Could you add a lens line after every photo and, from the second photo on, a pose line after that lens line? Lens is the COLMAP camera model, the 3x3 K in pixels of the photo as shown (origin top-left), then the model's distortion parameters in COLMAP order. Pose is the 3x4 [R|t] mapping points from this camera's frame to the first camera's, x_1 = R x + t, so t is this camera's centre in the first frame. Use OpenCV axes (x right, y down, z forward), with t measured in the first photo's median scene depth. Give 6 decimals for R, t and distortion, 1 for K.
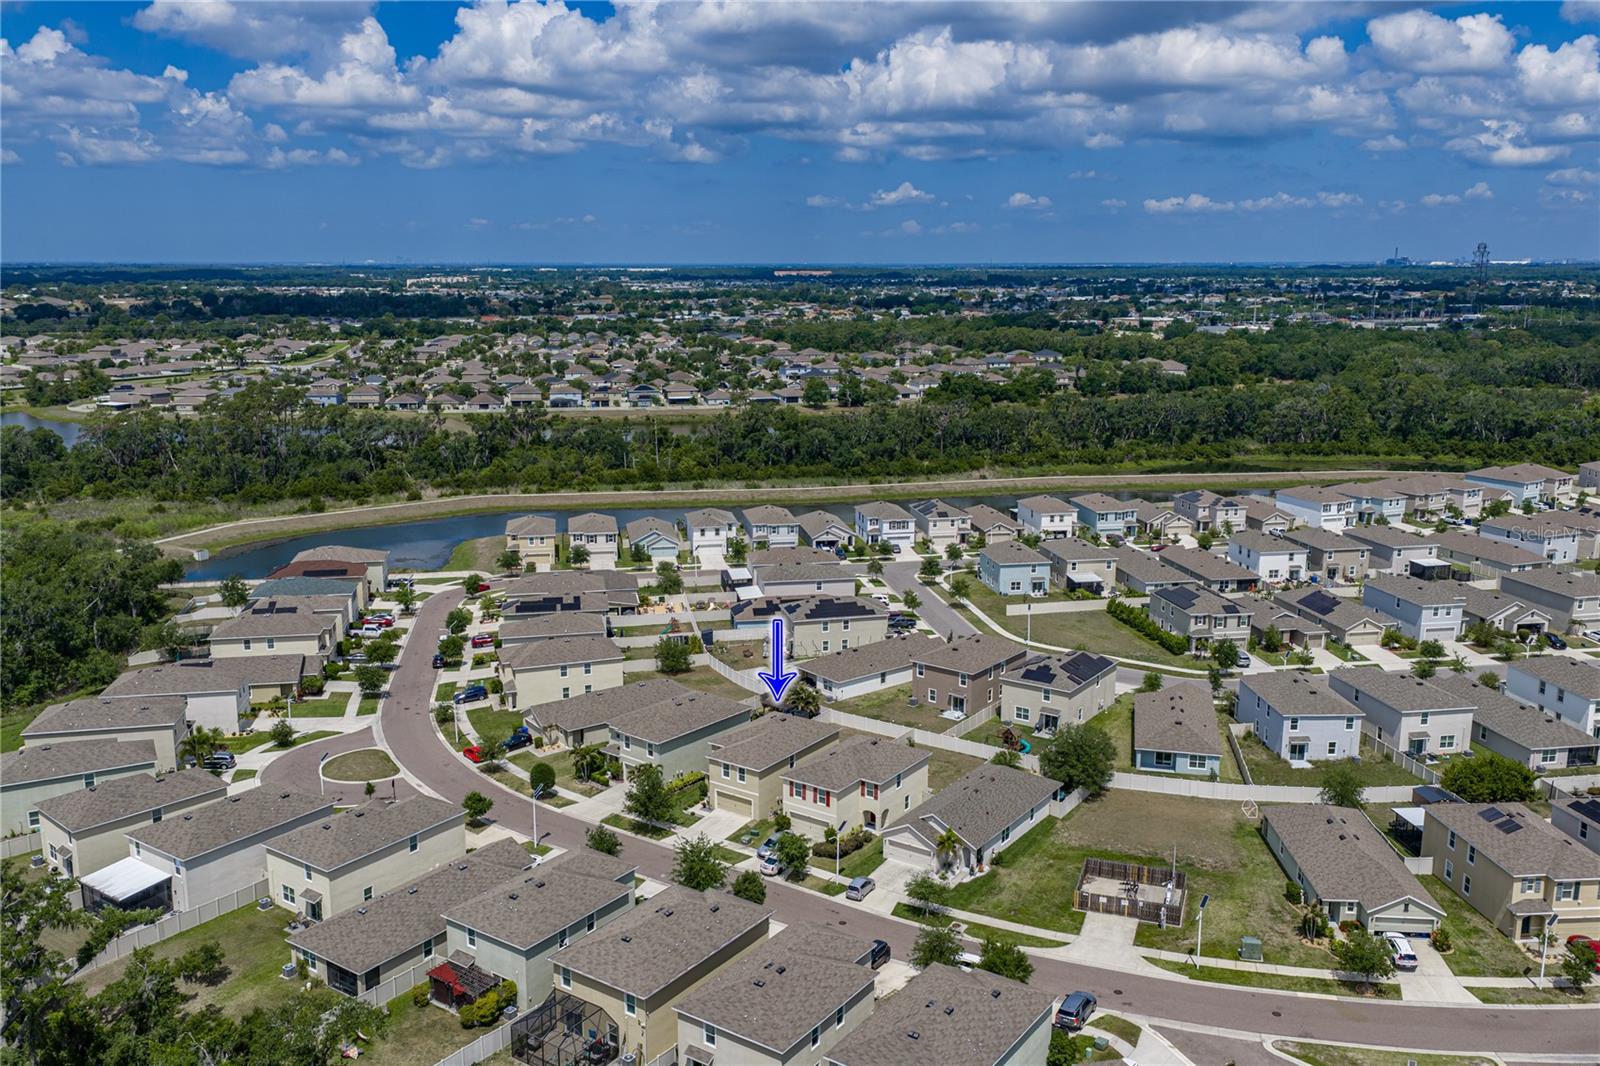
lens RADIAL K [[1330.6, 0, 800.0], [0, 1330.6, 533.0], [0, 0, 1]] dist [0.024432, -0.001781]
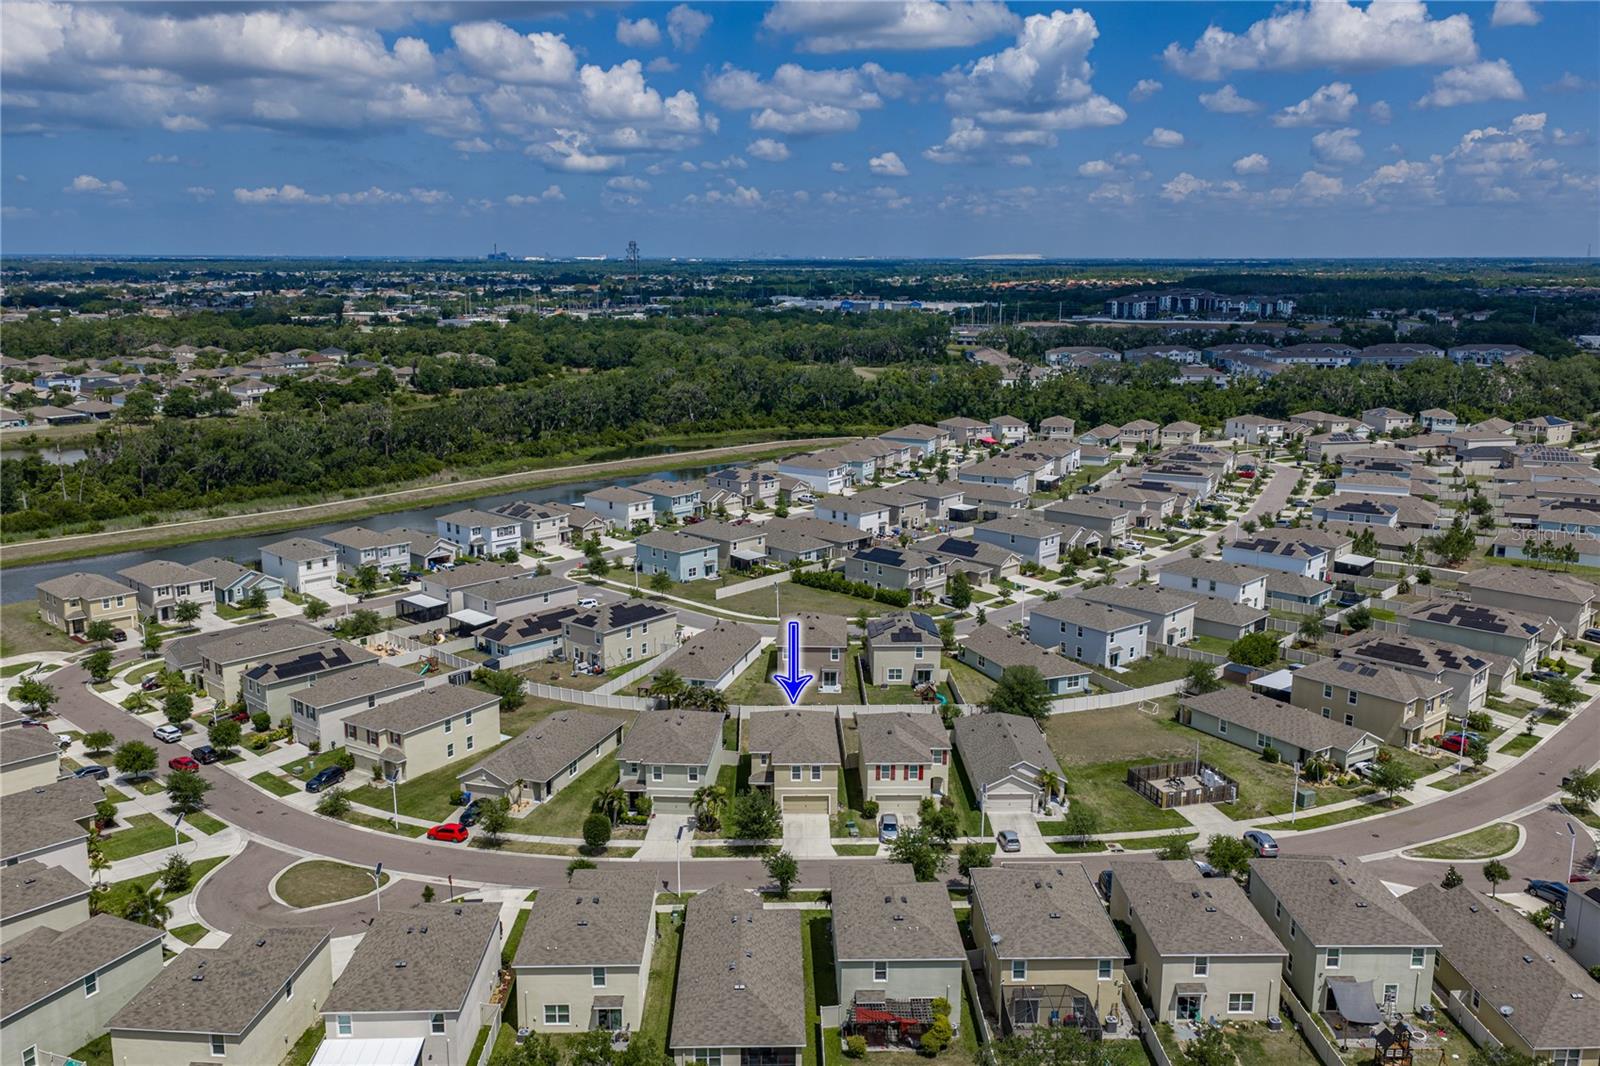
lens RADIAL K [[1335.7, 0, 800.0], [0, 1335.7, 533.0], [0, 0, 1]] dist [0.027131, 0.002076]
pose [[0.803689, -0.118621, 0.583106, -0.487114], [0.116551, 0.992329, 0.041228, -0.030268], [-0.583524, 0.034827, 0.811349, 0.153546]]
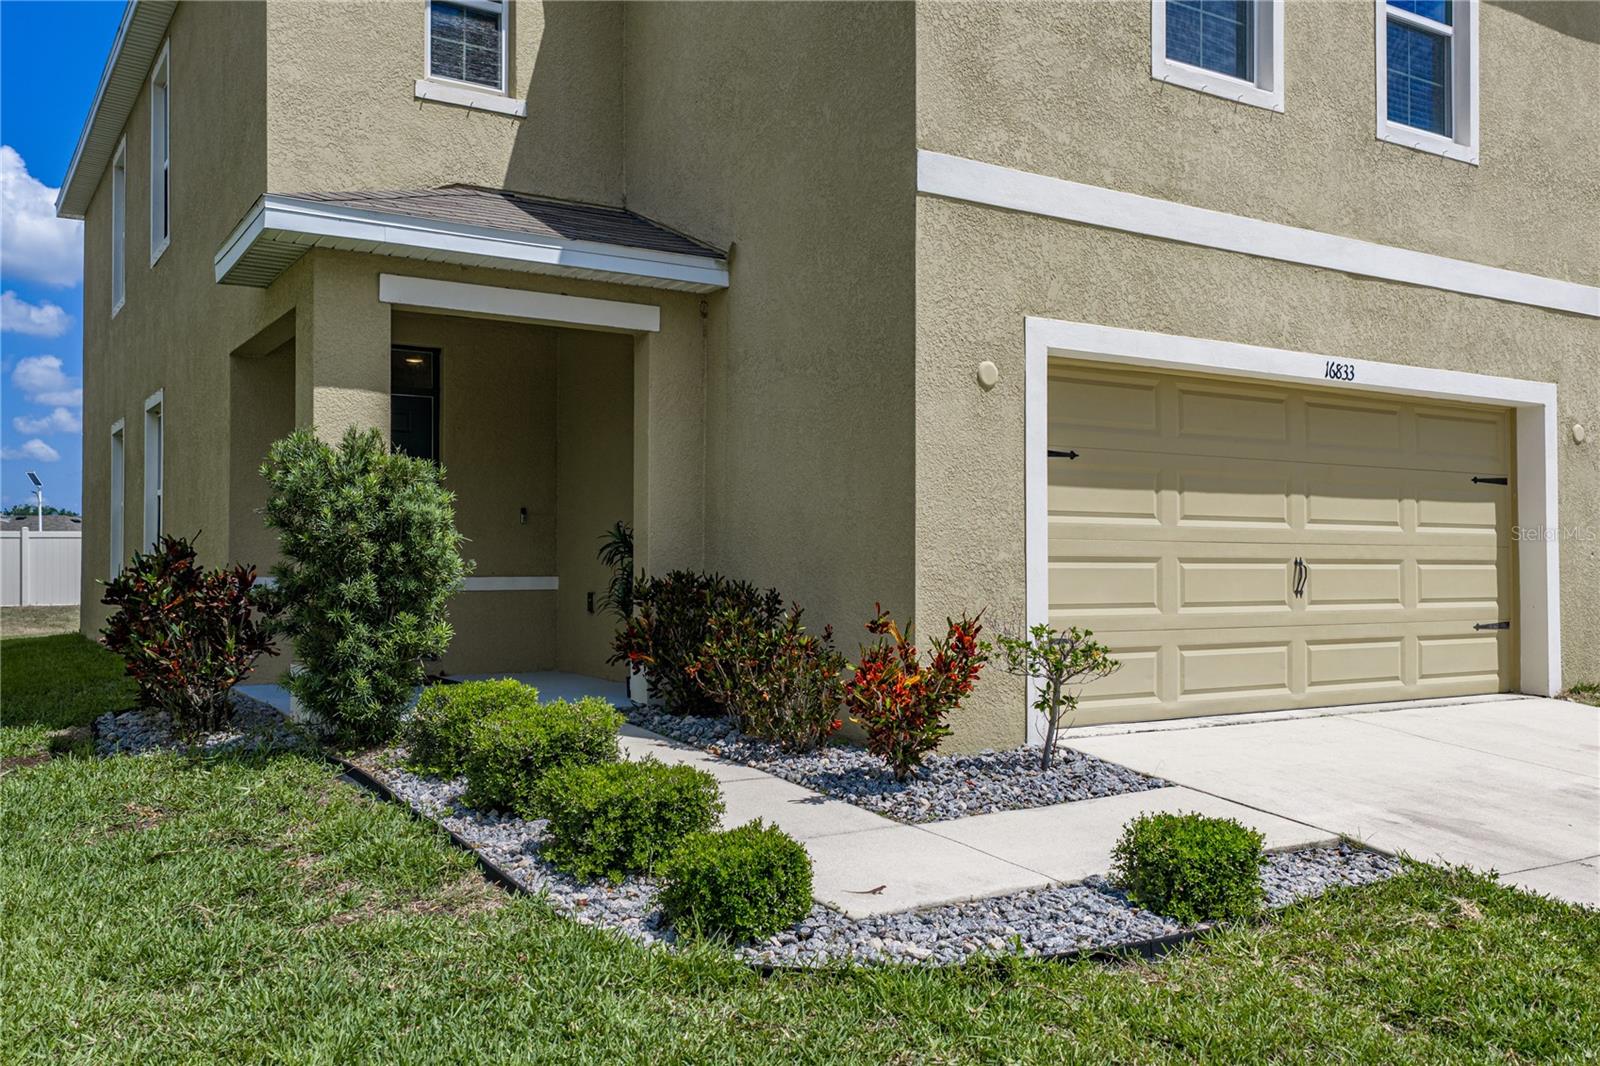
lens RADIAL K [[1355.6, 0, 800.0], [0, 1355.6, 533.0], [0, 0, 1]] dist [0.028549, -0.003376]
pose [[0.381146, 0.021089, 0.924274, -0.092160], [0.187276, 0.977252, -0.099525, 0.164339], [-0.905348, 0.211028, 0.368527, 0.801269]]
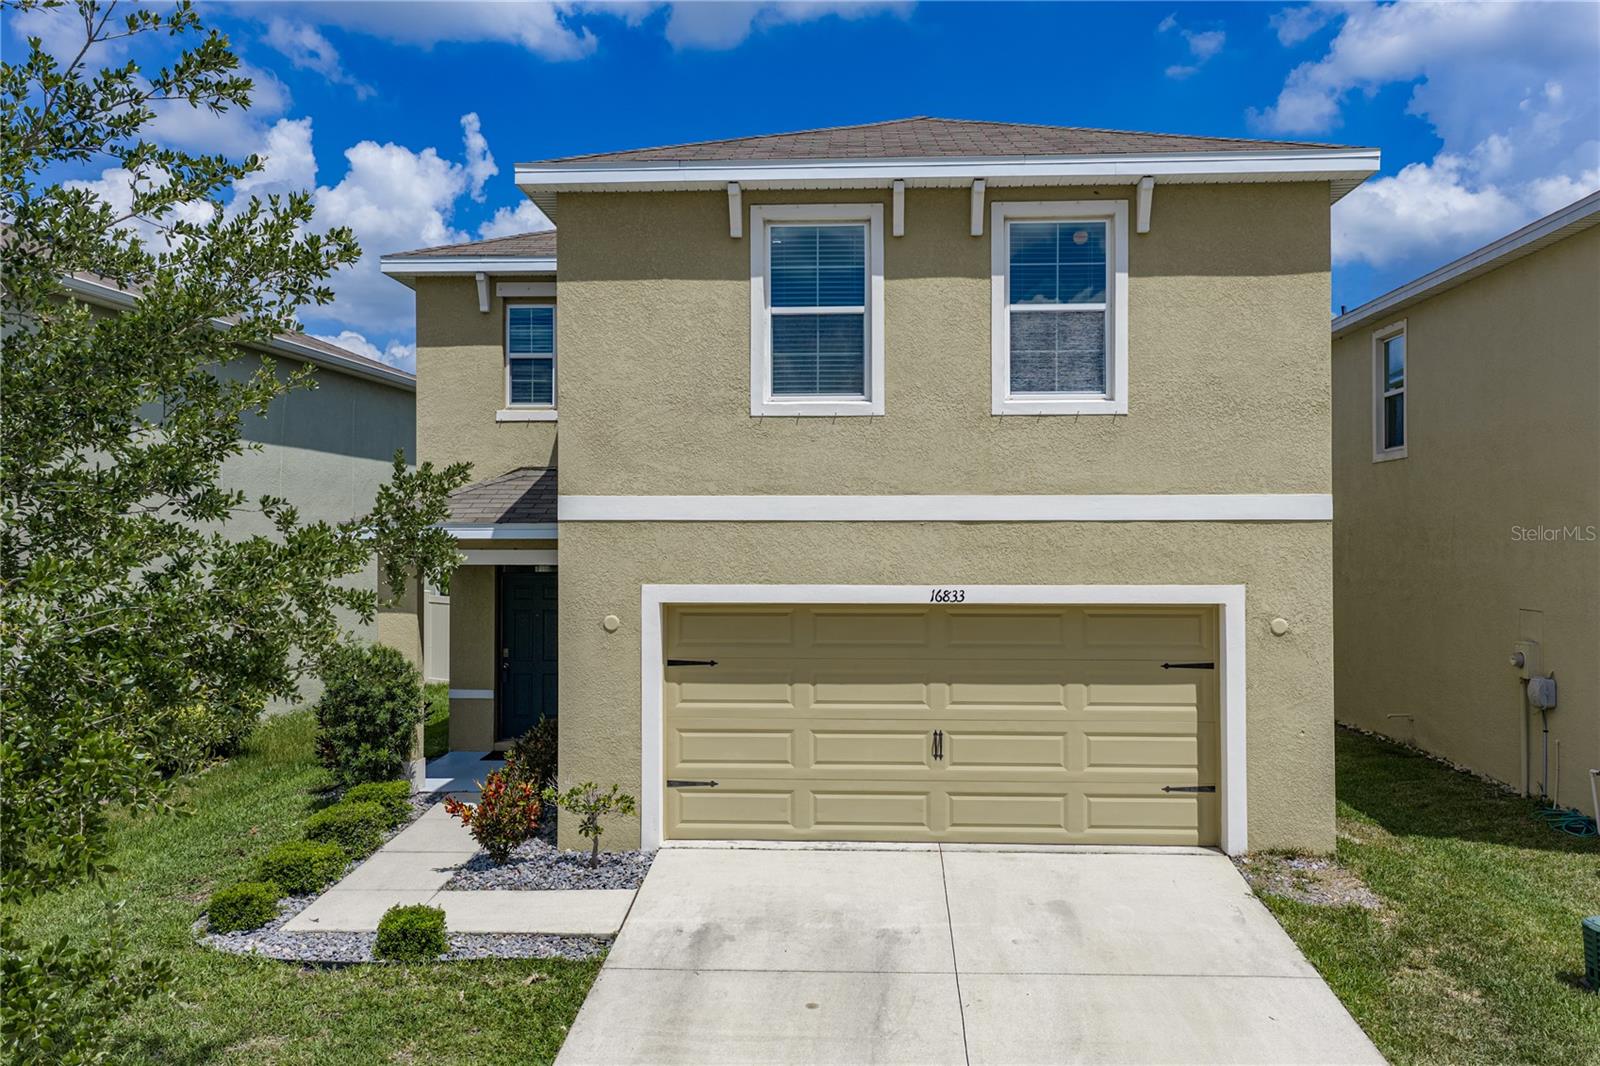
lens RADIAL K [[1330.6, 0, 800.0], [0, 1330.6, 533.0], [0, 0, 1]] dist [0.024432, -0.001781]
pose [[0.846034, 0.003958, 0.533115, -0.079985], [0.110245, 0.977060, -0.182208, 0.165394], [-0.521606, 0.212927, 0.826190, 0.750338]]
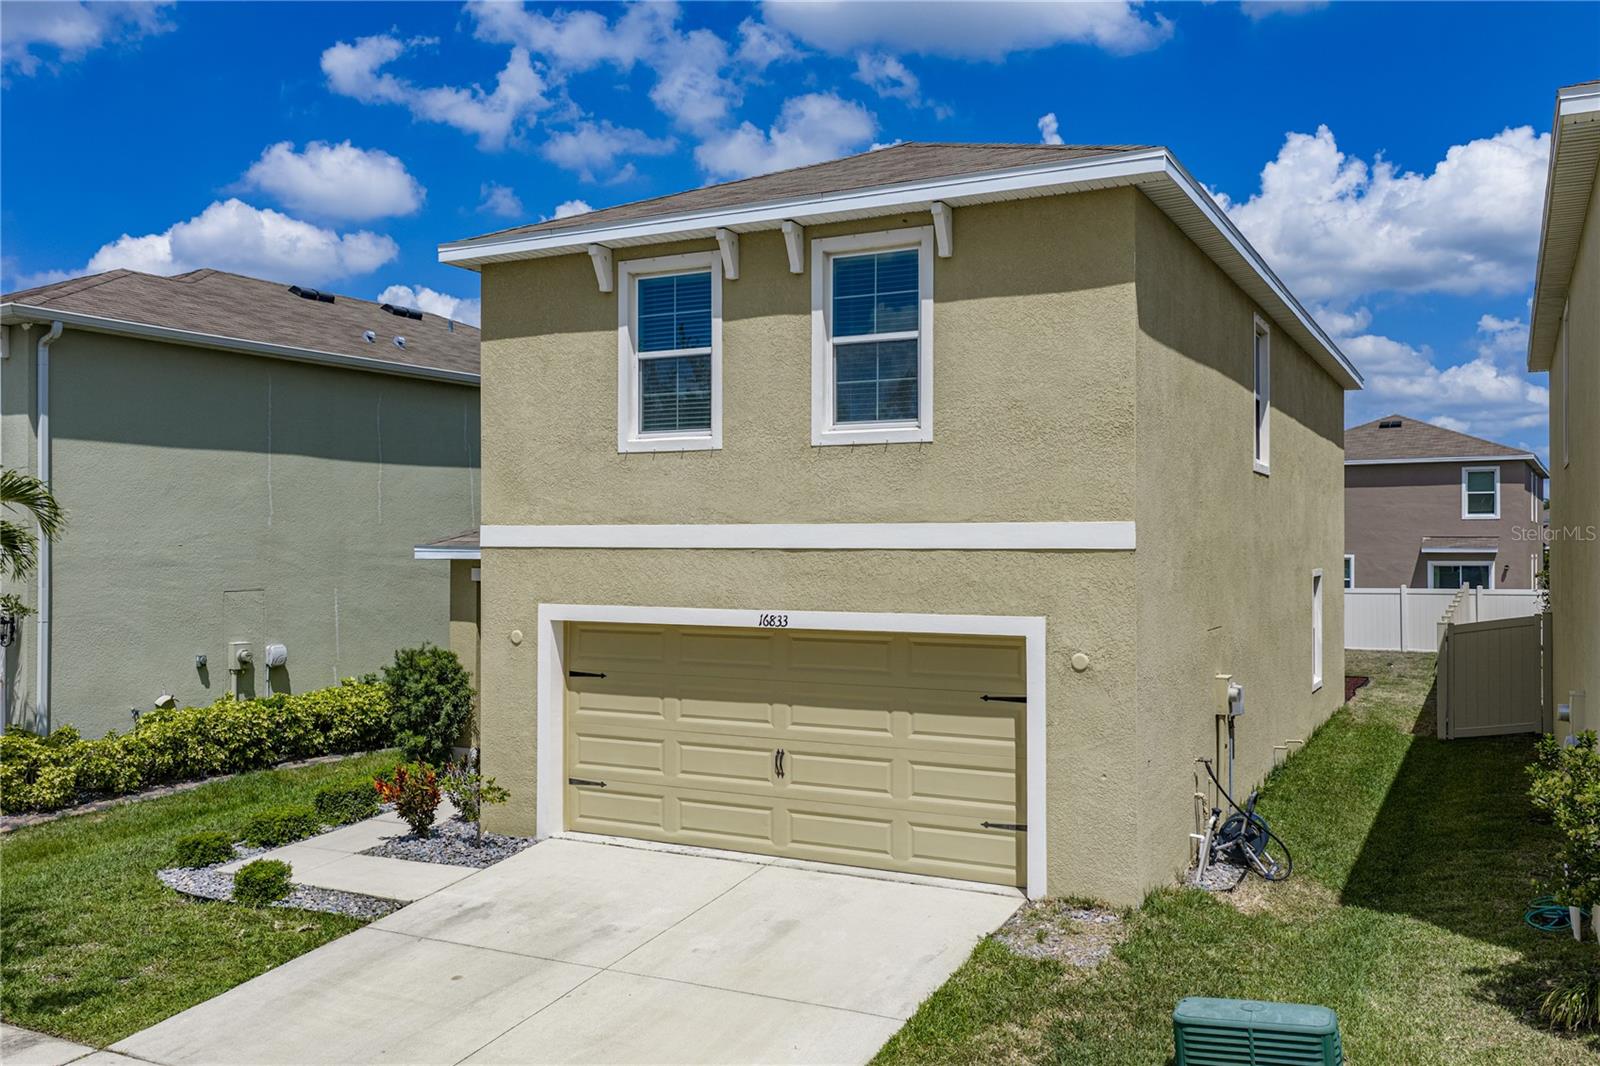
lens RADIAL K [[1345.8, 0, 800.0], [0, 1345.8, 533.0], [0, 0, 1]] dist [0.023892, -0.008480]
pose [[0.991332, 0.003302, 0.131338, -0.047176], [0.025068, 0.976563, -0.213767, 0.167662], [-0.128965, 0.215207, 0.968016, 0.733564]]
